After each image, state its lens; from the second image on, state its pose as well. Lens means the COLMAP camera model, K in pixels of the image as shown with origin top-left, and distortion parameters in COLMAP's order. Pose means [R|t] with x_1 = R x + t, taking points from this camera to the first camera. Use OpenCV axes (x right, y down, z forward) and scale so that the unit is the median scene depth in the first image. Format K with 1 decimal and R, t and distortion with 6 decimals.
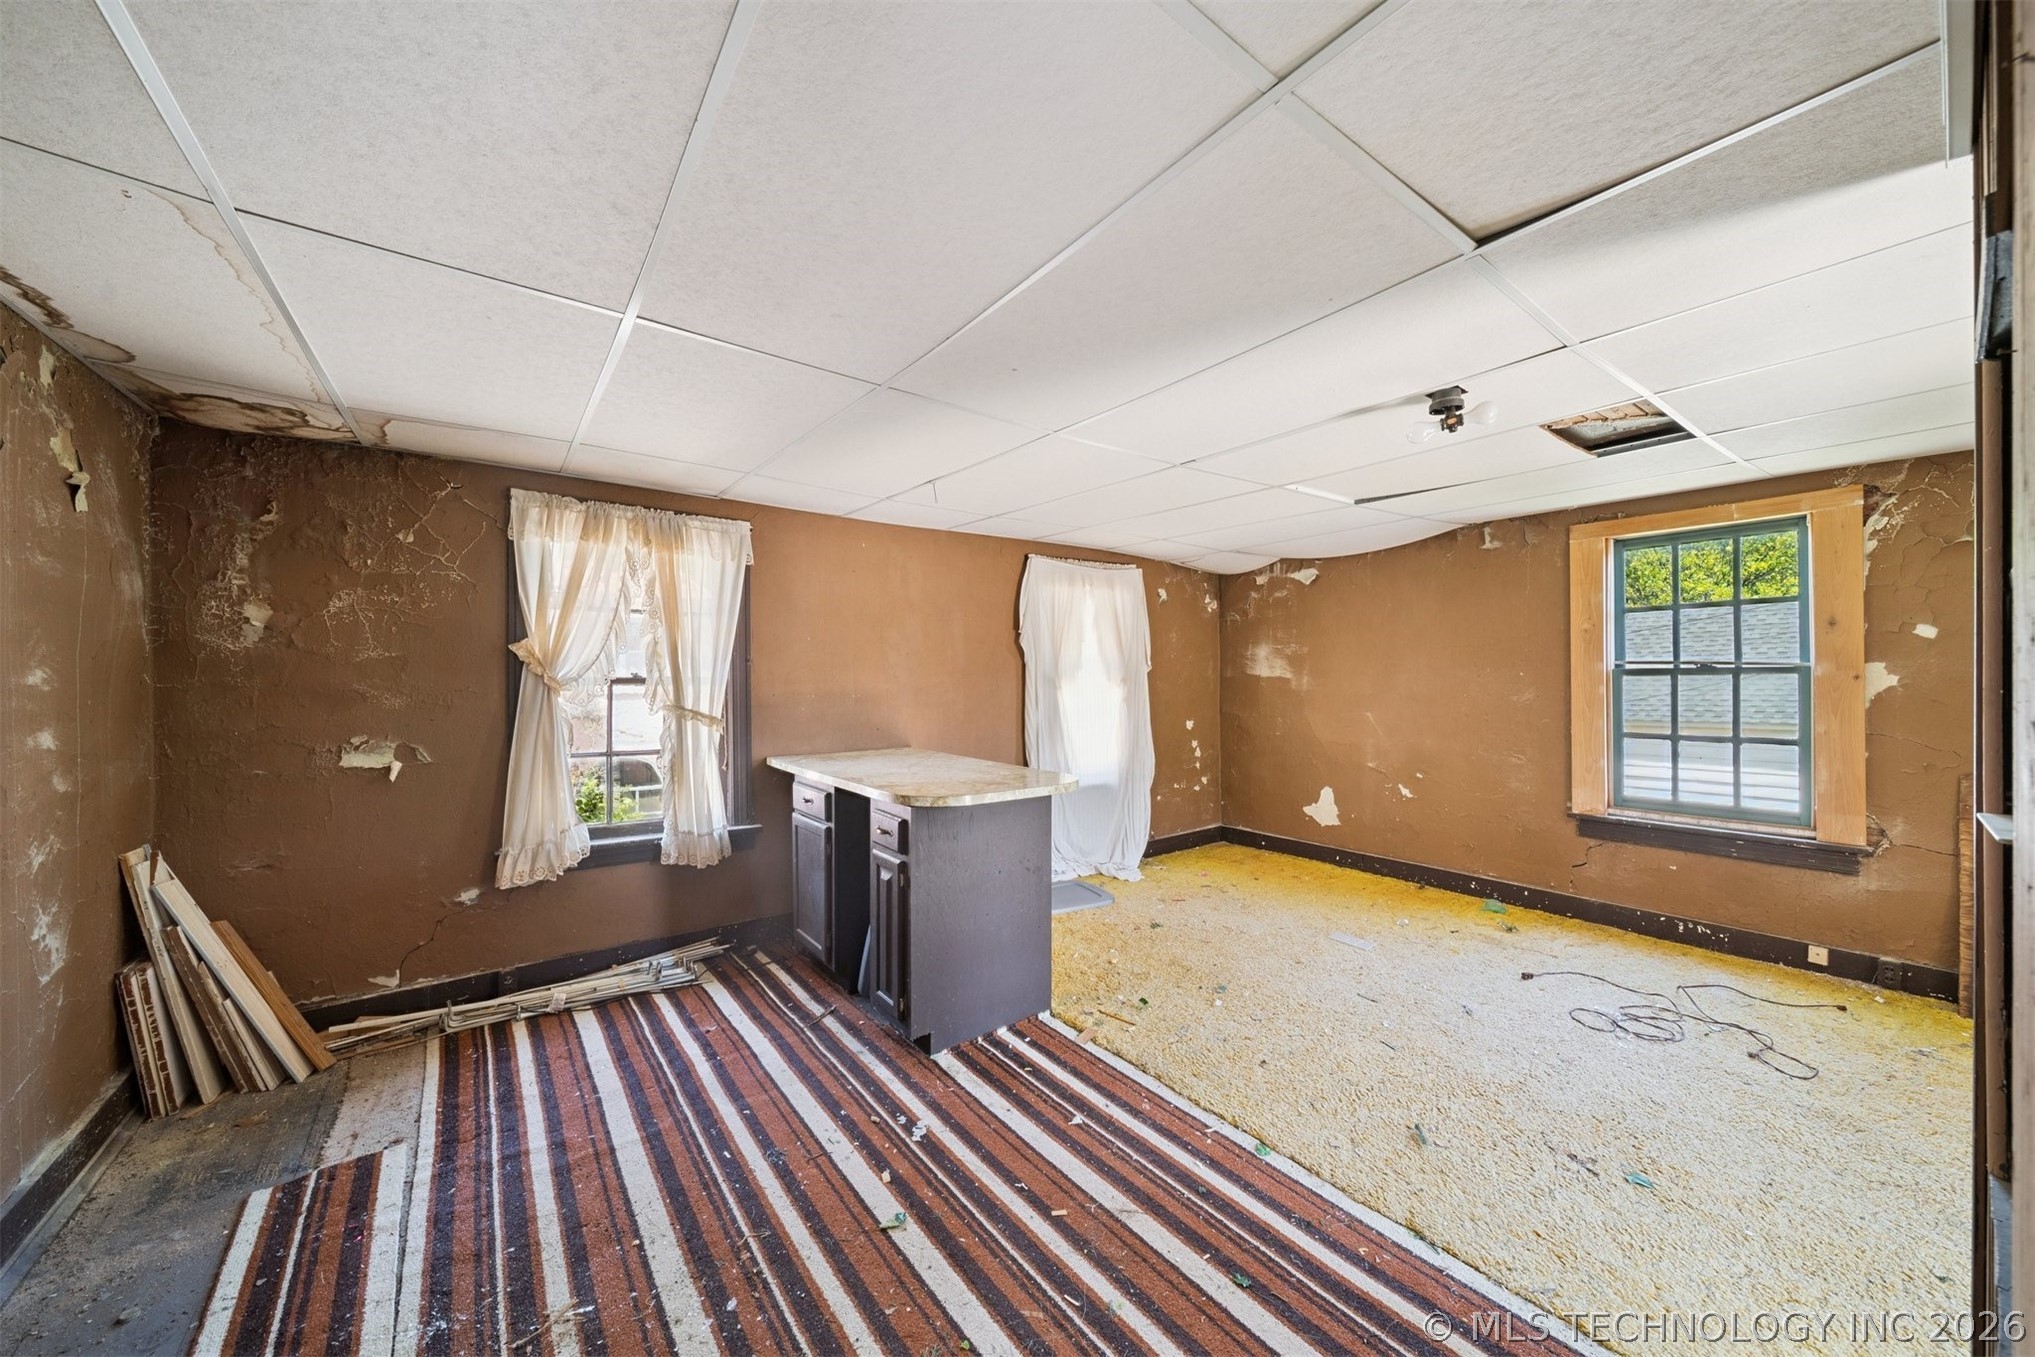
lens RADIAL K [[738.1, 0, 1027.7], [0, 738.1, 681.8], [0, 0, 1]] dist [-0.005654, -0.000067]
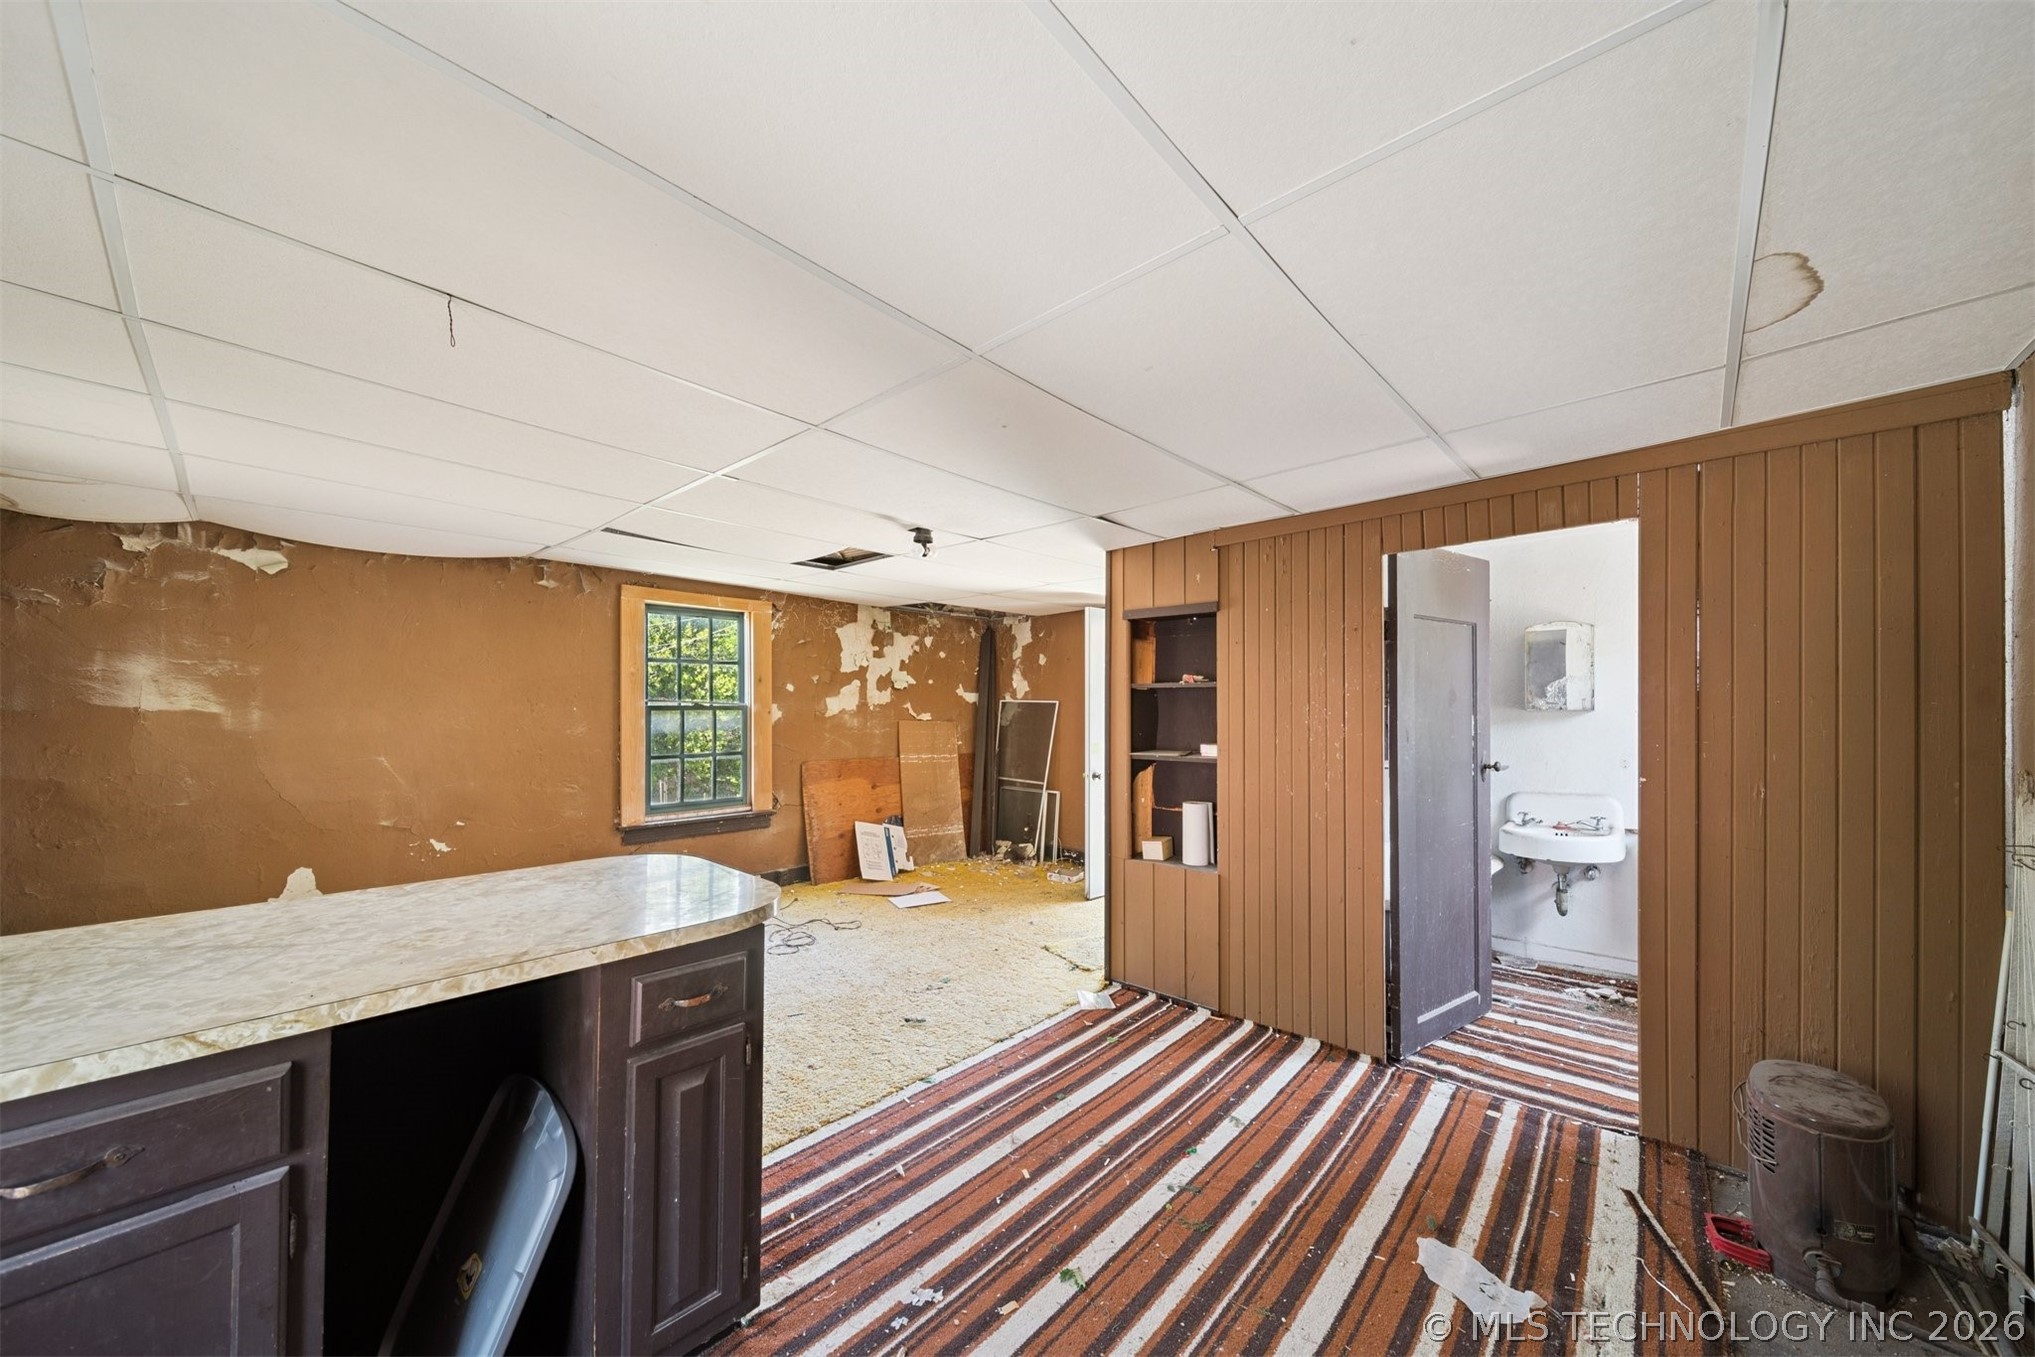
lens RADIAL K [[738.1, 0, 1018.2], [0, 738.1, 694.4], [0, 0, 1]] dist [-0.005654, -0.000067]
pose [[-0.206118, 0.021892, 0.978282, -0.714592], [0.003890, 0.999760, -0.021553, -0.008289], [-0.978519, -0.000637, -0.206153, 0.804464]]
